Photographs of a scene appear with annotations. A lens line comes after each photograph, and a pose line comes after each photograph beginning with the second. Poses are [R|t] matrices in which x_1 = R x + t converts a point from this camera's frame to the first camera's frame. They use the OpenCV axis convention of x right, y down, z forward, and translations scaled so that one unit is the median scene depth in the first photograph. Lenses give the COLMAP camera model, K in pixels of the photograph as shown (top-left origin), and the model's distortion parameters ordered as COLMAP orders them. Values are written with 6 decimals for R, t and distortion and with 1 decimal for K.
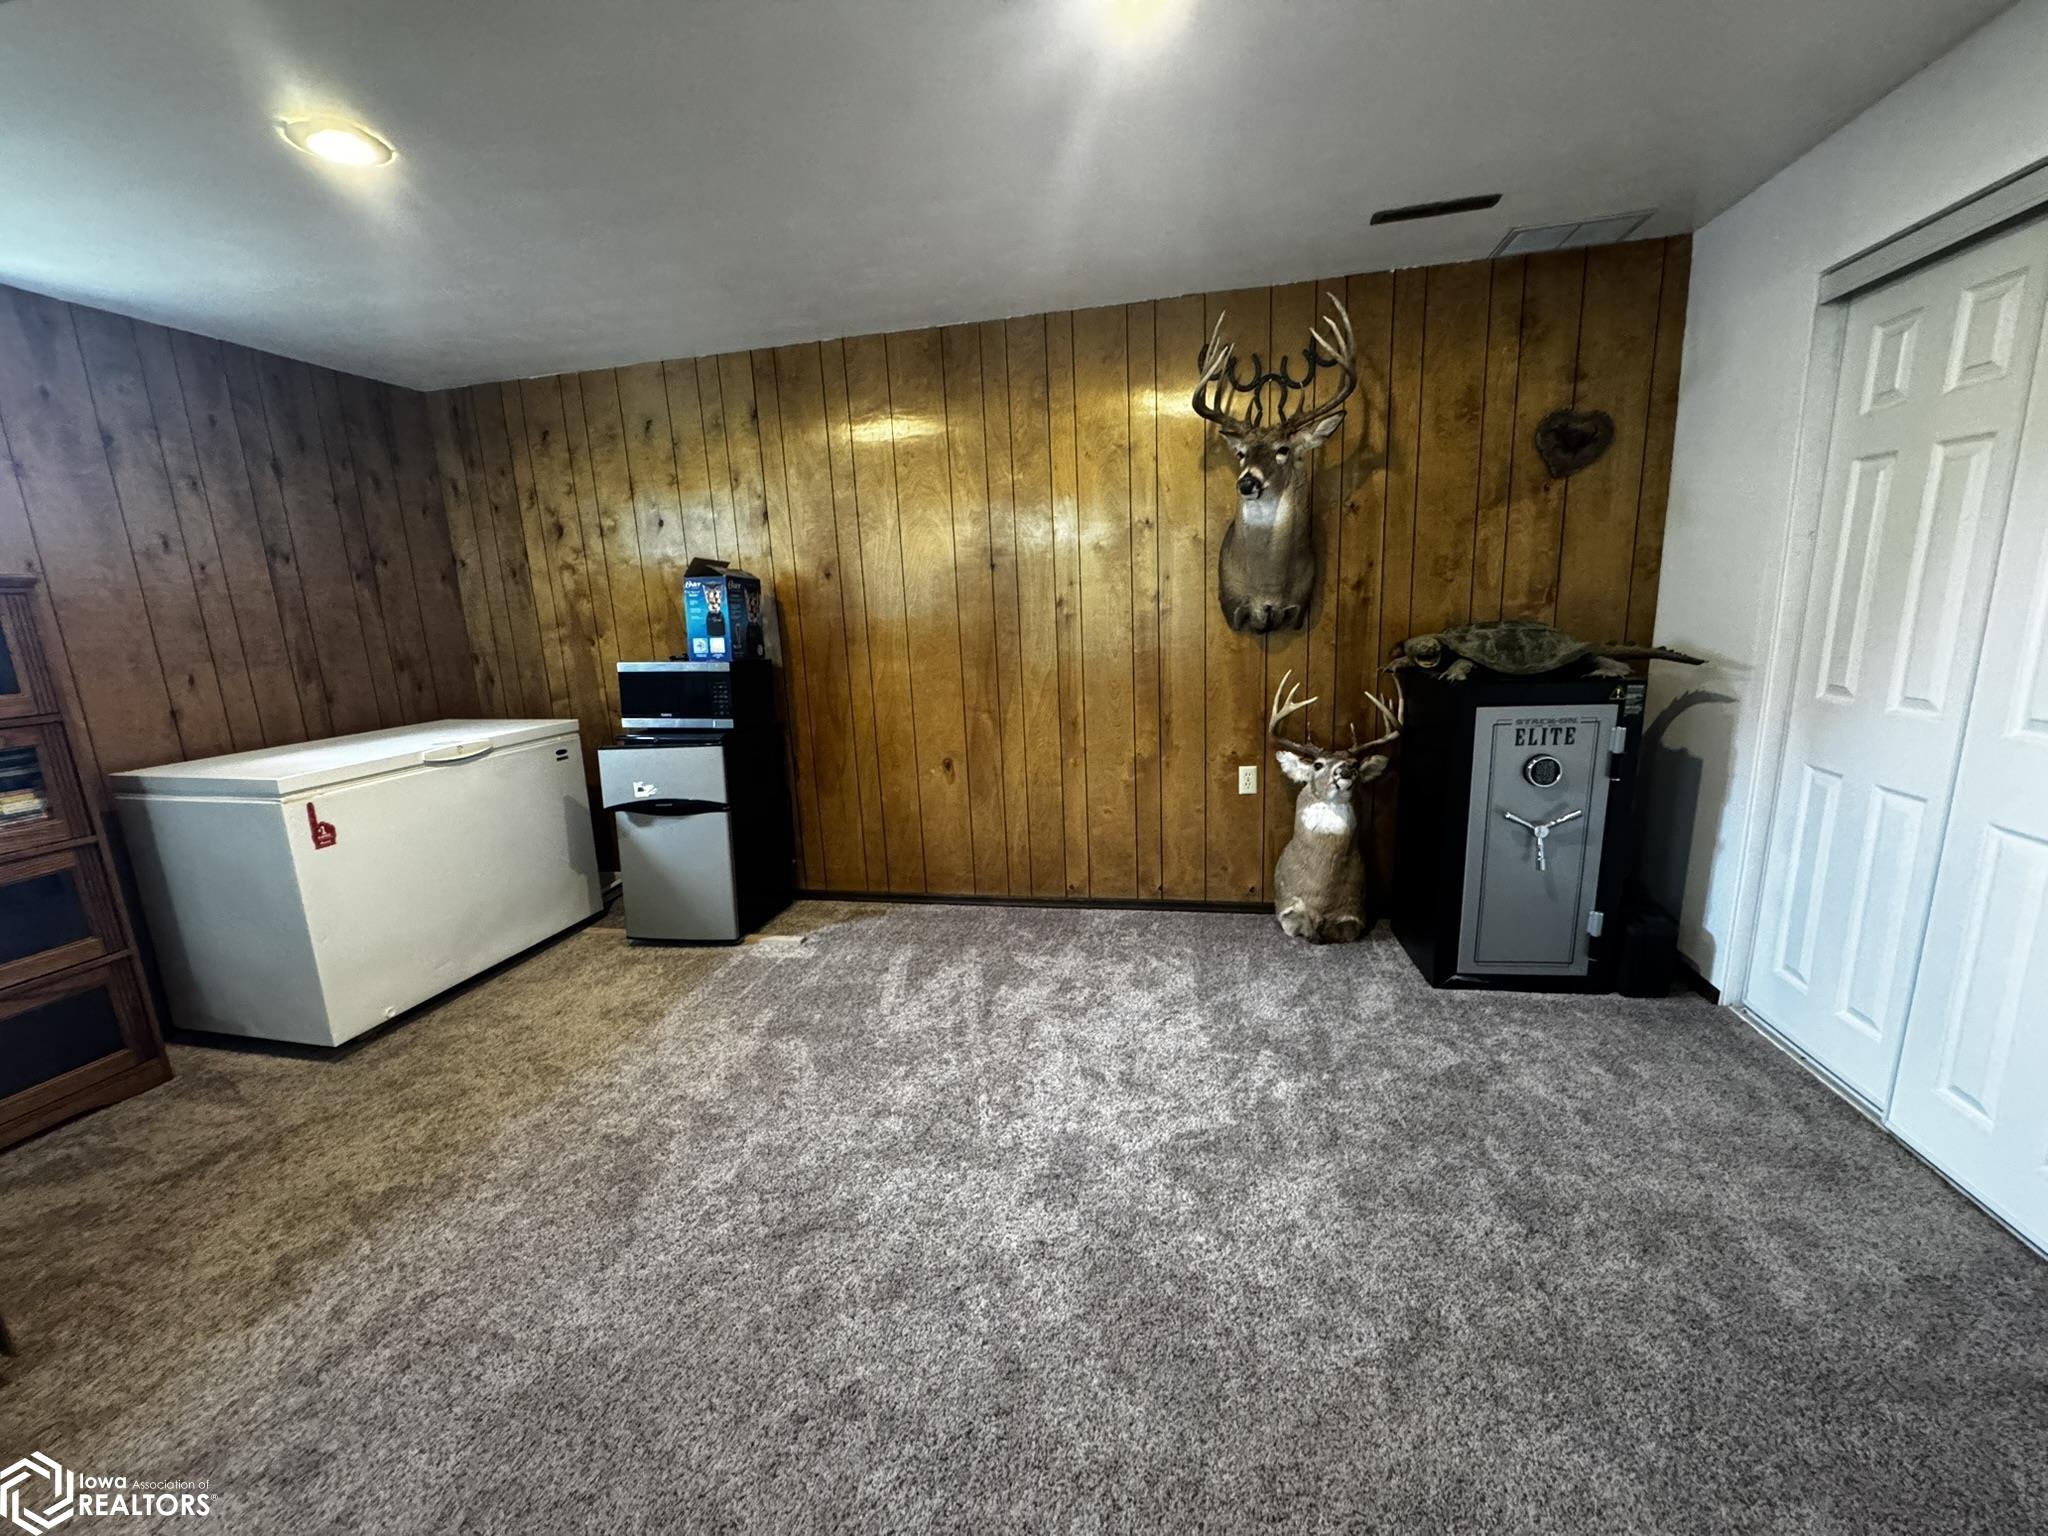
lens RADIAL K [[816.8, 0, 1024.3], [0, 816.8, 770.4], [0, 0, 1]] dist [-0.011270, 0.000468]
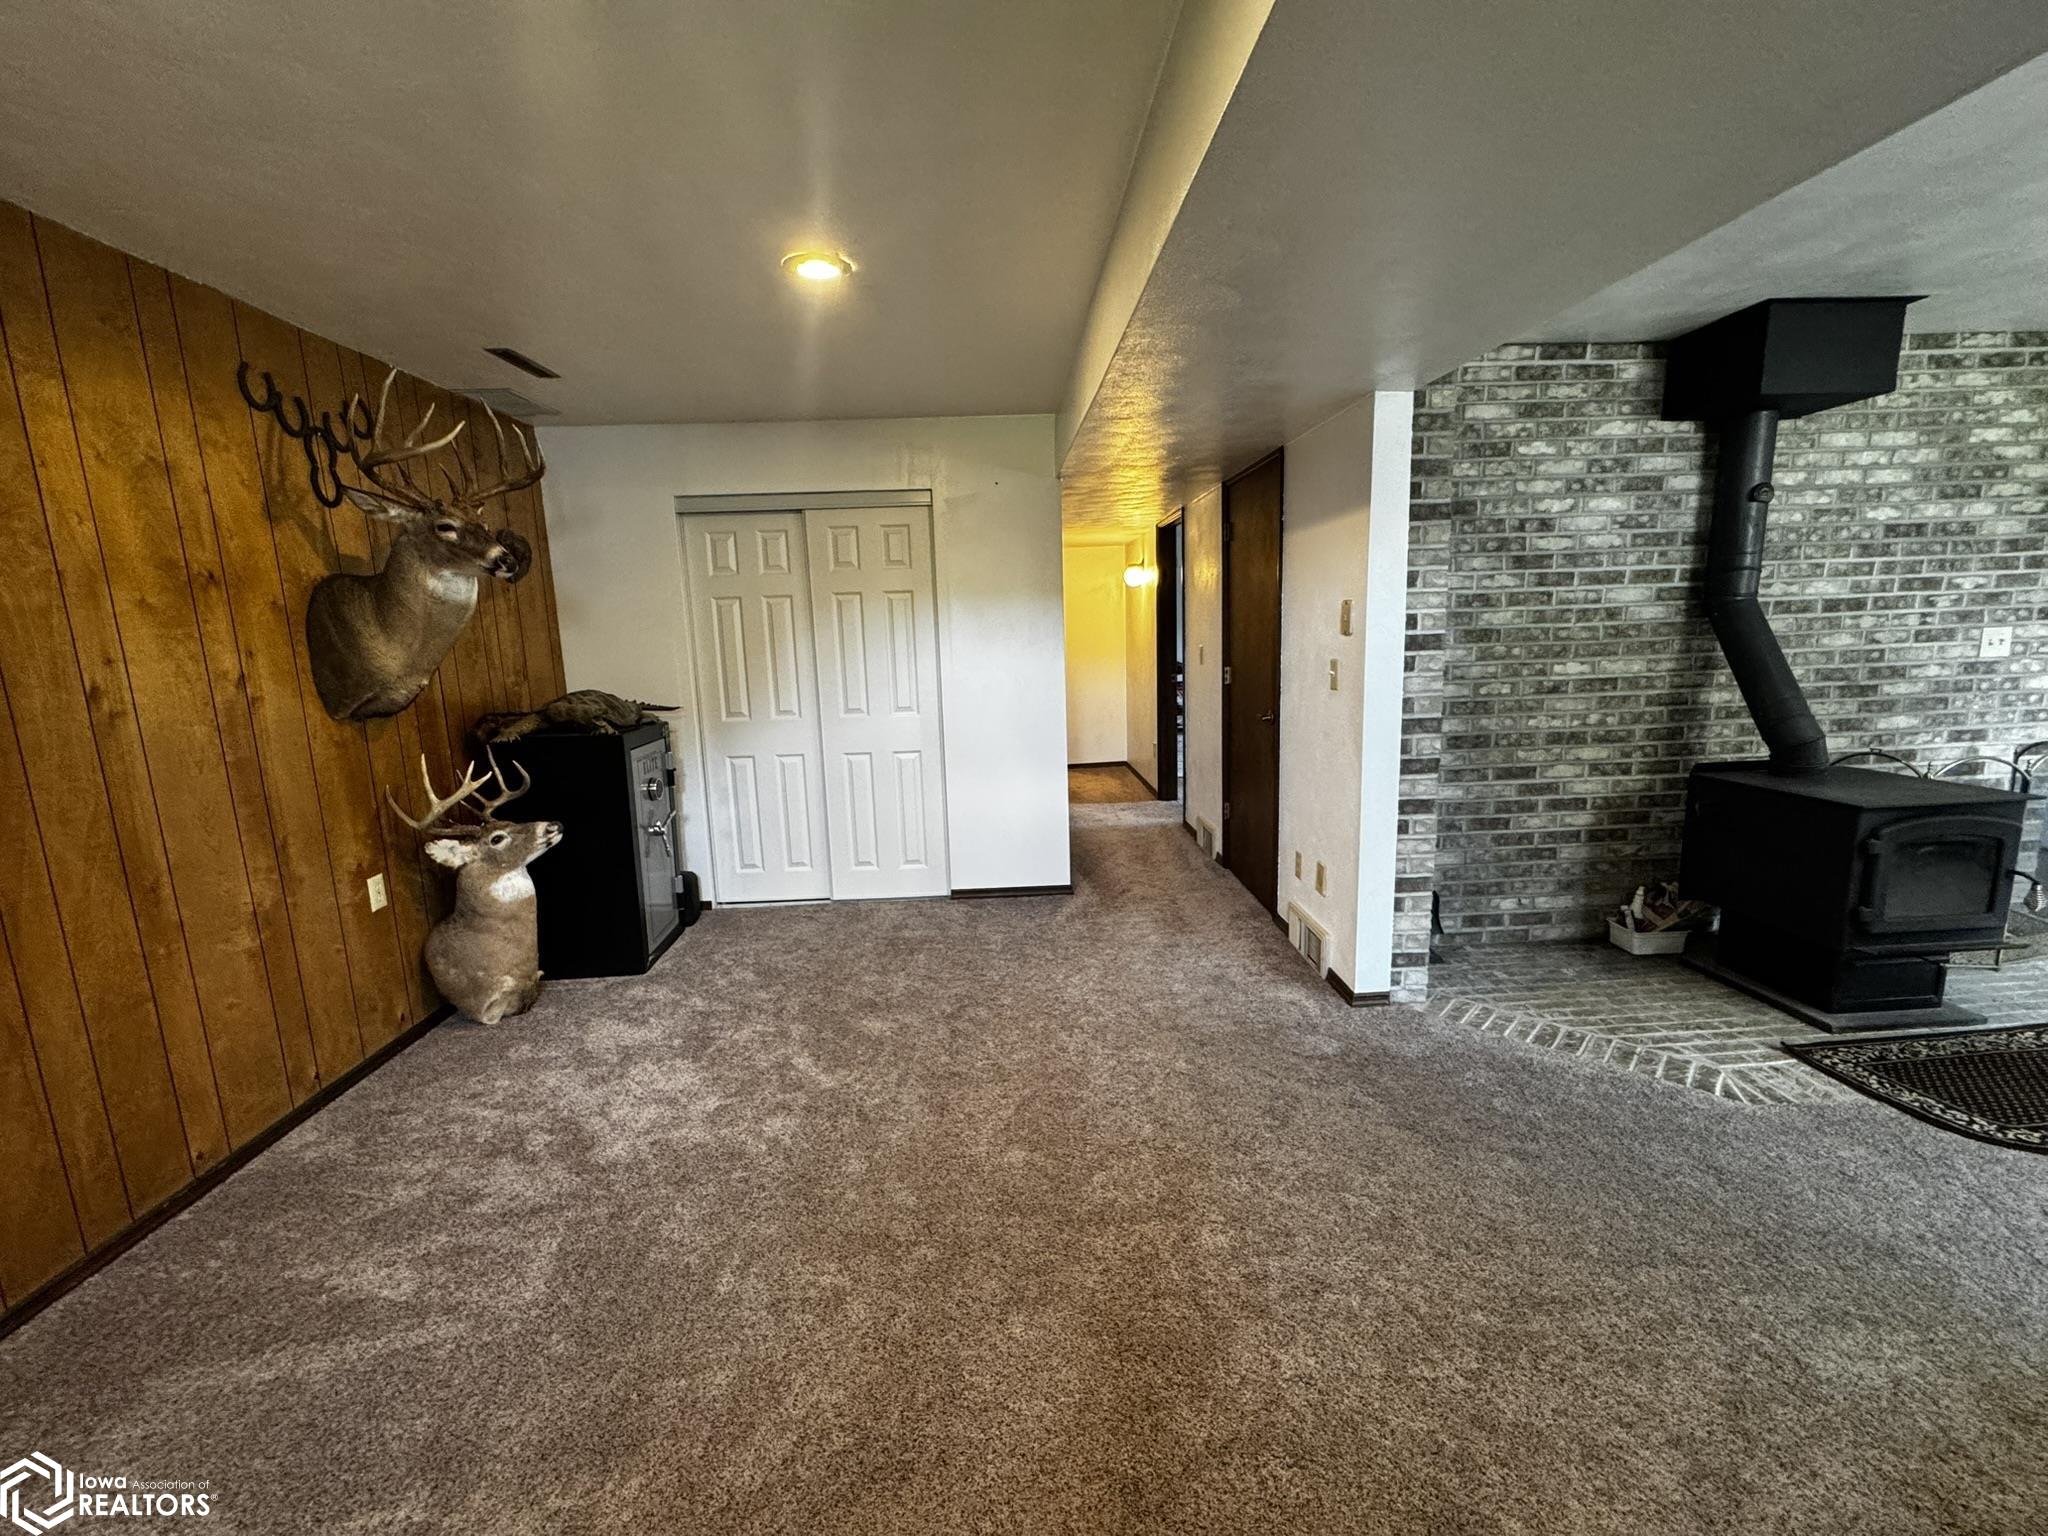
lens RADIAL K [[816.8, 0, 1018.5], [0, 816.8, 769.0], [0, 0, 1]] dist [-0.011270, 0.000468]
pose [[-0.241443, -0.112728, 0.963845, -0.707926], [0.238062, 0.955998, 0.171445, -0.100206], [-0.940761, 0.270849, -0.203983, 0.534923]]
